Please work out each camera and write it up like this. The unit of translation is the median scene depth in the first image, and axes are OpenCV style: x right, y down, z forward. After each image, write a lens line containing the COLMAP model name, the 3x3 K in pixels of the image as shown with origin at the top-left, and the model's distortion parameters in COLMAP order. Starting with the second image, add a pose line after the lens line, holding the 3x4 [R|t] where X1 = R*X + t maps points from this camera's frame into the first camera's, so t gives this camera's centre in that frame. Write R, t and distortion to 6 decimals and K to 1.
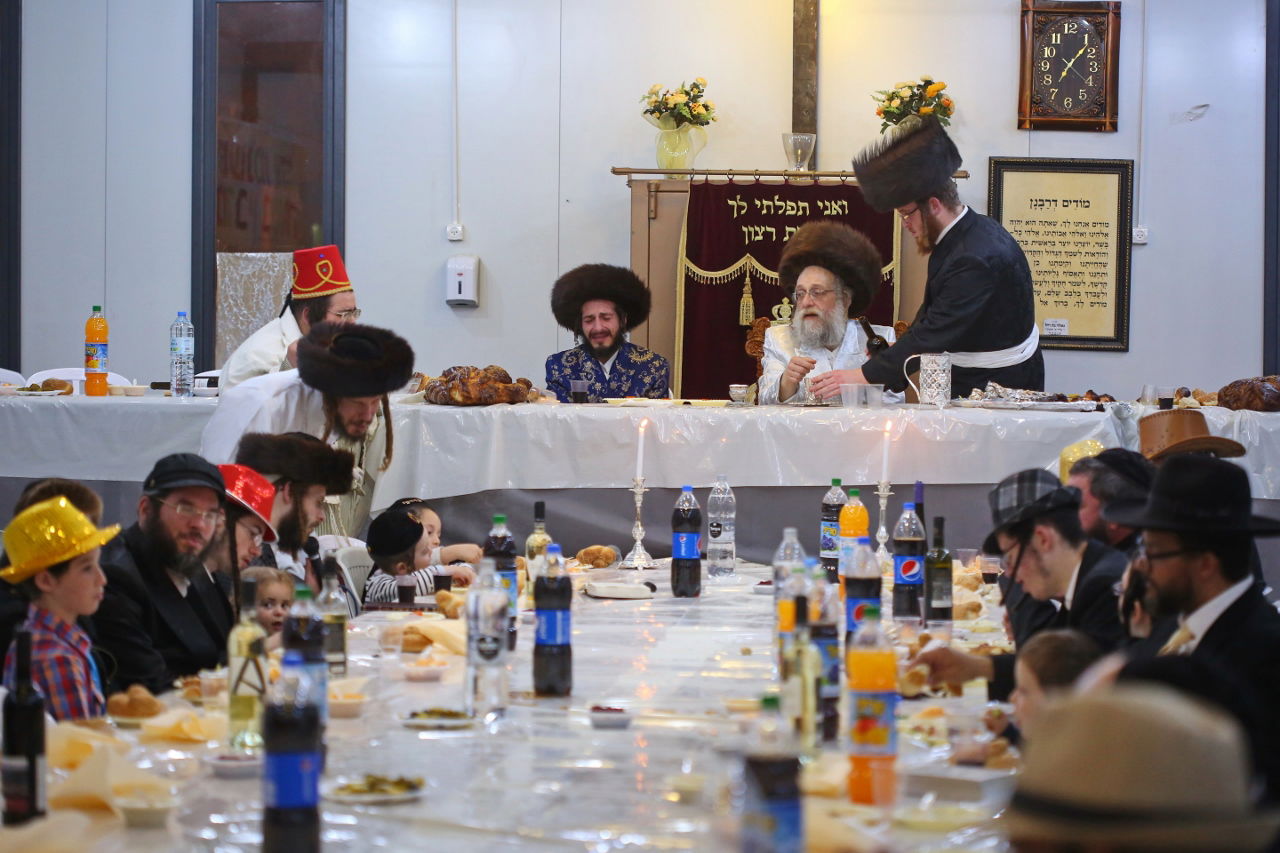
lens RADIAL K [[3637.1, 0, 642.5], [0, 3637.1, 422.5], [0, 0, 1]] dist [-0.126895, 0.000000]
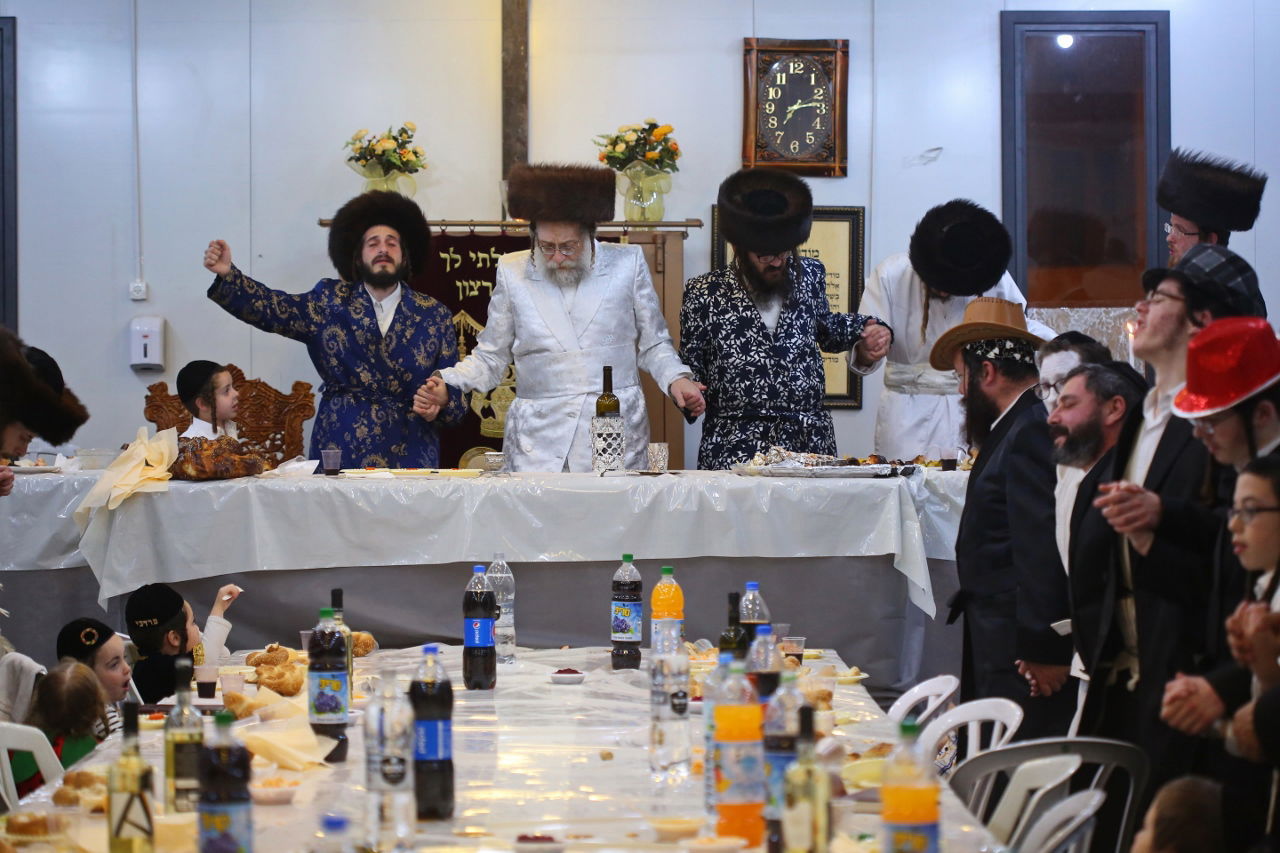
lens RADIAL K [[3637.1, 0, 643.6], [0, 3637.1, 428.1], [0, 0, 1]] dist [-0.126895, 0.000000]
pose [[0.991714, -0.014969, 0.127590, -0.045605], [0.016827, 0.999767, -0.013500, -0.002955], [-0.127358, 0.015536, 0.991735, 0.071823]]
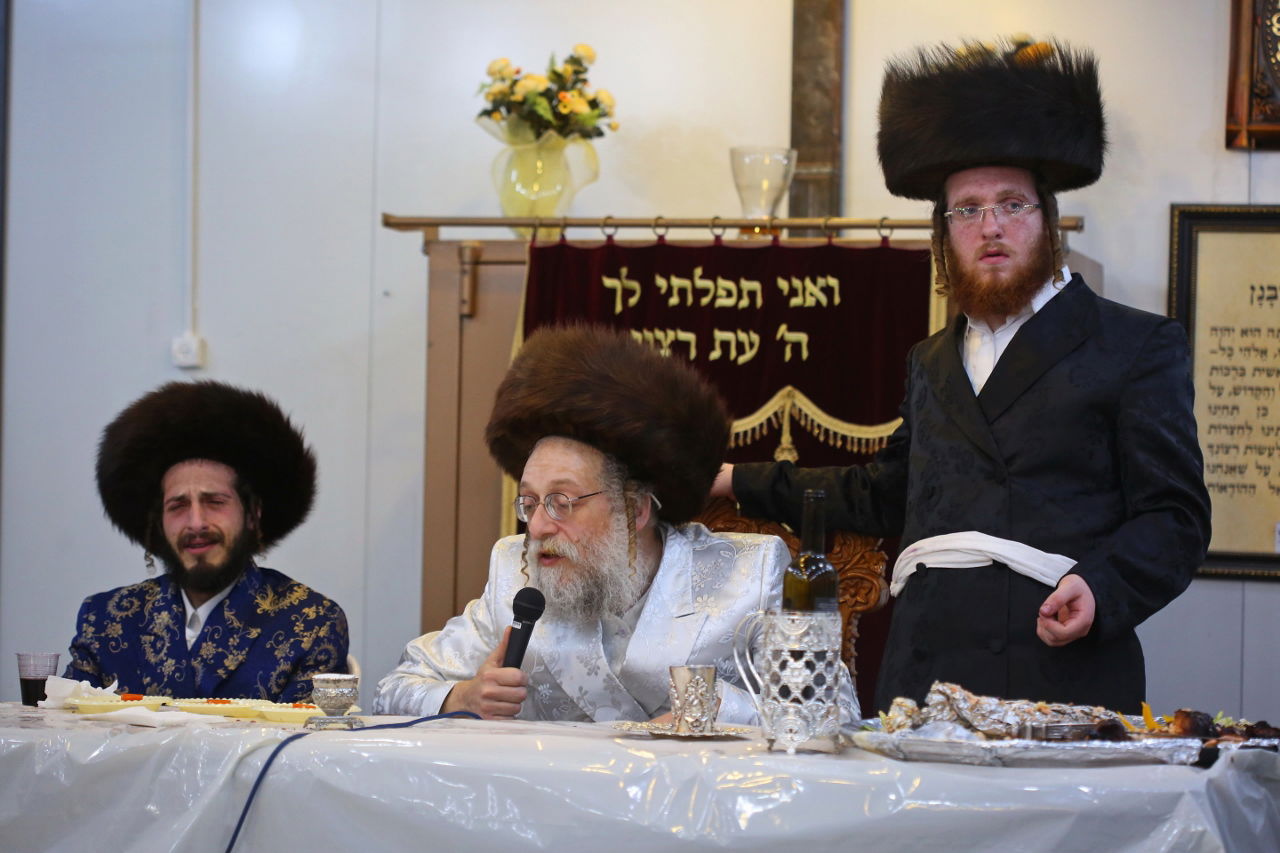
lens RADIAL K [[3637.1, 0, 637.0], [0, 3637.1, 435.0], [0, 0, 1]] dist [-0.126895, 0.000000]
pose [[0.988443, 0.005022, -0.151511, 0.104133], [-0.012700, 0.998681, -0.049755, -0.014976], [0.151061, 0.051104, 0.987203, 0.512056]]
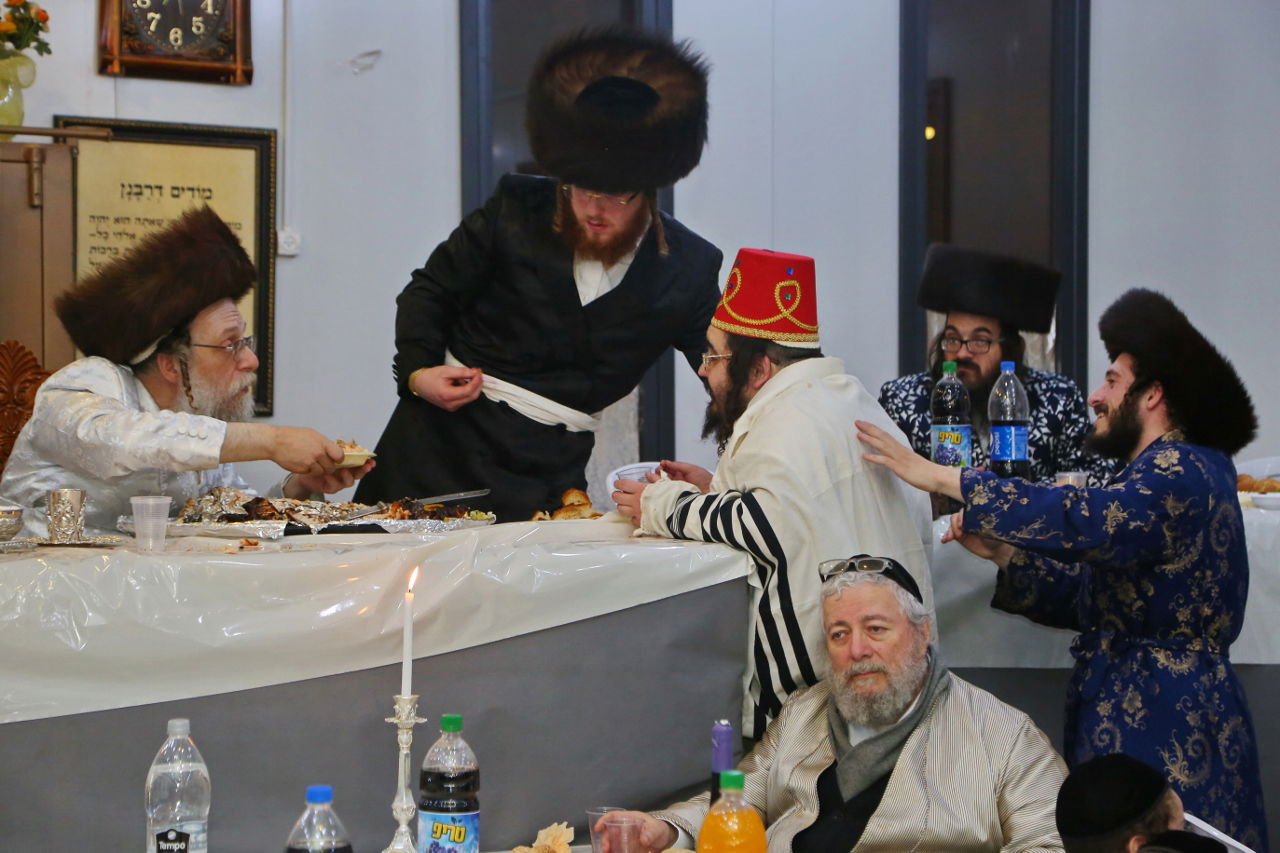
lens RADIAL K [[3021.9, 0, 642.9], [0, 3021.9, 421.4], [0, 0, 1]] dist [0.467040, 0.000000]
pose [[0.864564, -0.013649, 0.502337, -0.093934], [0.018198, 0.999826, -0.004154, -0.015758], [-0.502193, 0.012734, 0.864662, 0.503371]]
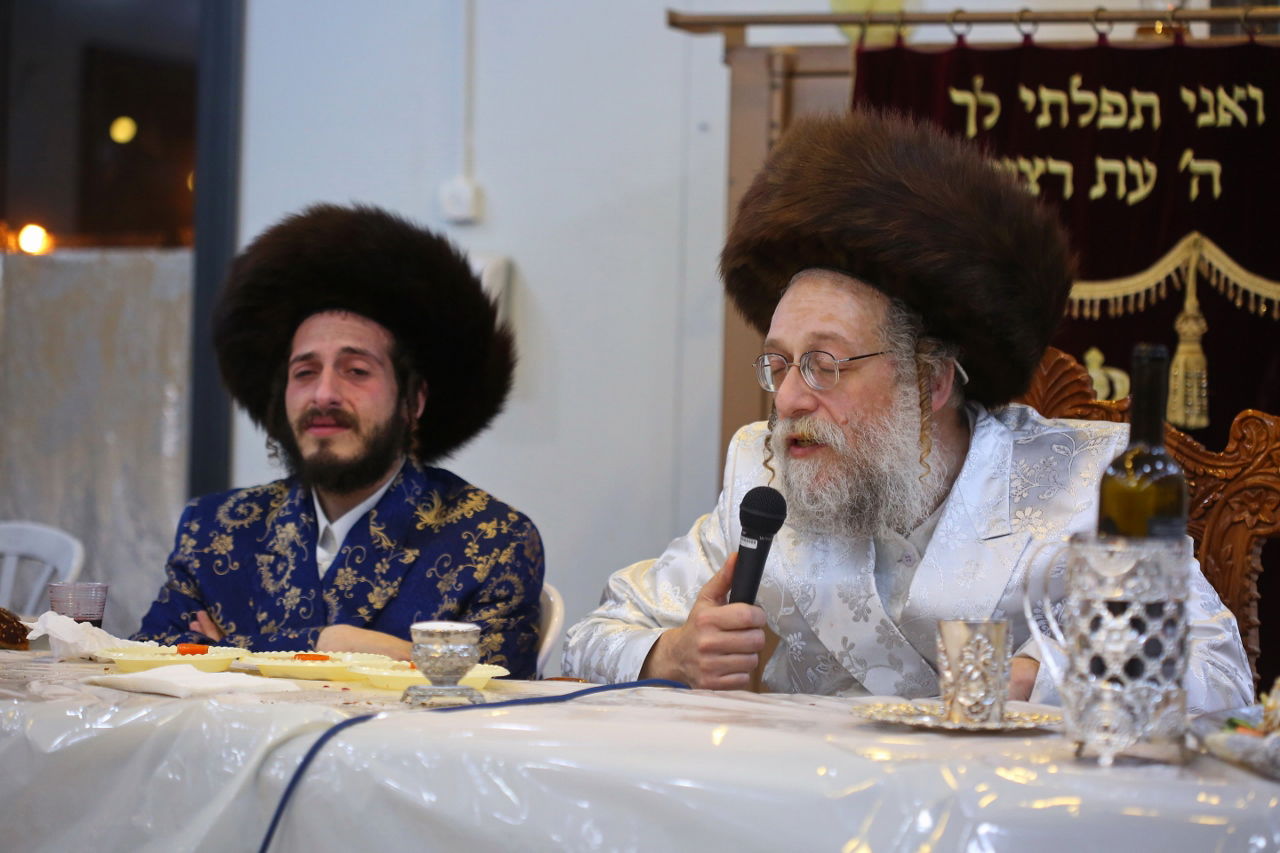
lens RADIAL K [[3637.1, 0, 636.3], [0, 3637.1, 418.1], [0, 0, 1]] dist [-0.126895, 0.000000]
pose [[0.957428, 0.016187, -0.288217, 0.101658], [-0.025352, 0.999284, -0.028095, -0.015894], [0.287556, 0.034205, 0.957153, 0.634501]]
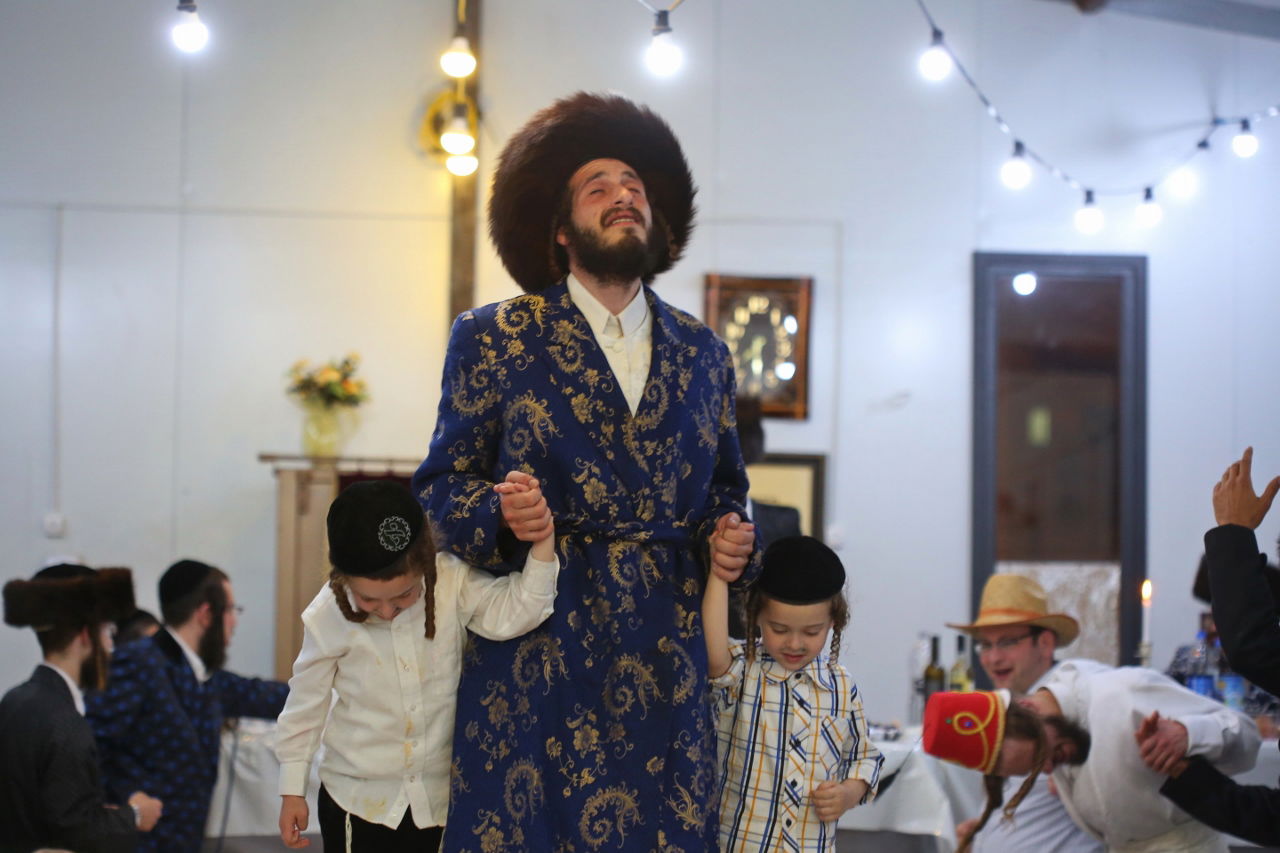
lens RADIAL K [[3637.1, 0, 640.7], [0, 3637.1, 426.6], [0, 0, 1]] dist [-0.126895, 0.000000]
pose [[0.982575, 0.015593, 0.185213, -0.080189], [-0.000837, 0.996836, -0.079483, -0.007717], [-0.185866, 0.077943, 0.979479, 0.133356]]
